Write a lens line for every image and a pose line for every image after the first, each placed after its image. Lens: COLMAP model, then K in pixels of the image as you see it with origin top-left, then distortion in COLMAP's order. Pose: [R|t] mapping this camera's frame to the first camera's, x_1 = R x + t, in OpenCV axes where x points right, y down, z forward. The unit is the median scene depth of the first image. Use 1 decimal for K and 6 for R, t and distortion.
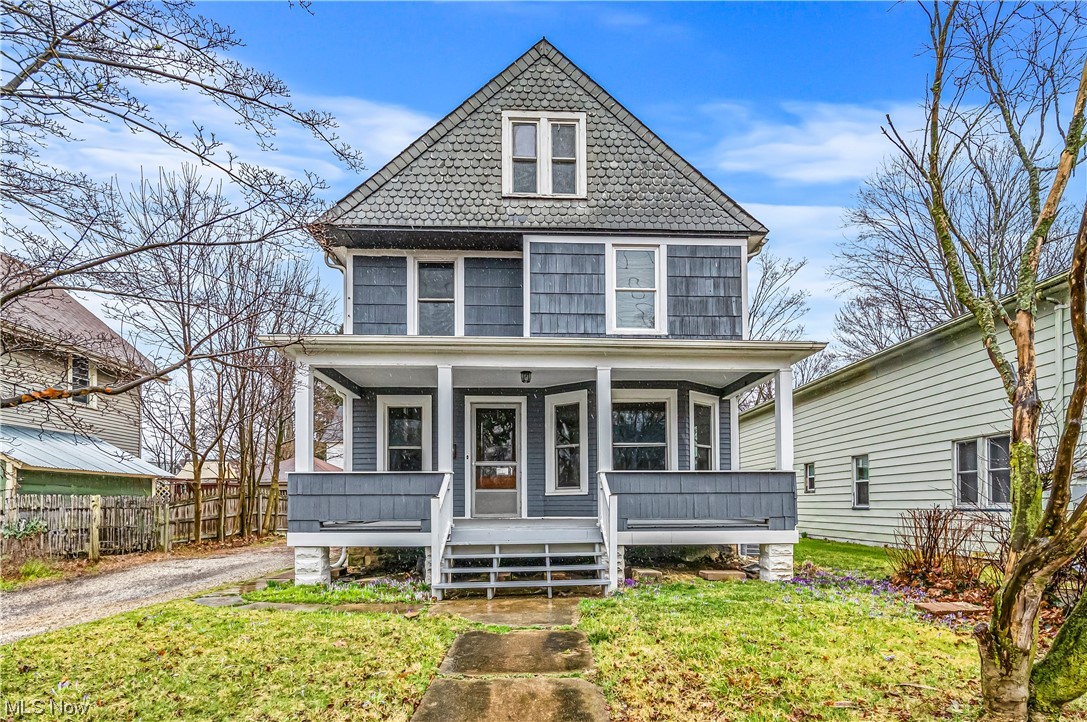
lens RADIAL K [[533.4, 0, 547.8], [0, 533.4, 487.0], [0, 0, 1]] dist [-0.000677, -0.000145]
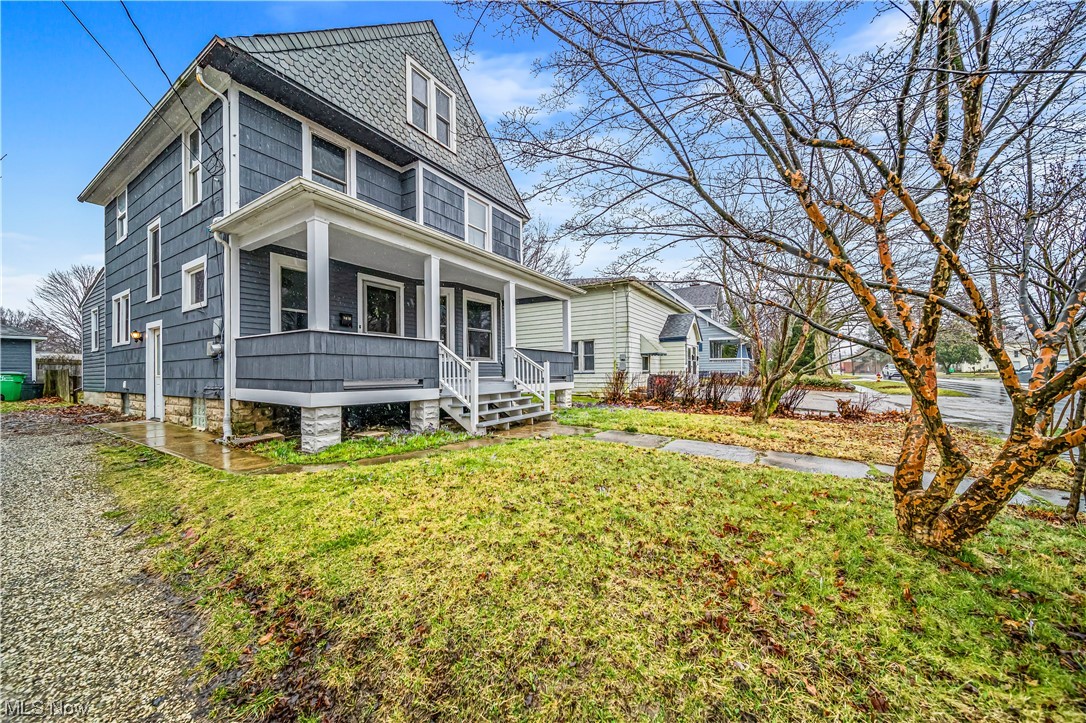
lens RADIAL K [[388.1, 0, 549.0], [0, 388.1, 360.3], [0, 0, 1]] dist [-0.000241, 0.000015]
pose [[0.564046, 0.027998, 0.825269, -0.627093], [-0.023380, 0.999566, -0.017932, 0.022456], [-0.825413, -0.009180, 0.564455, 0.202243]]
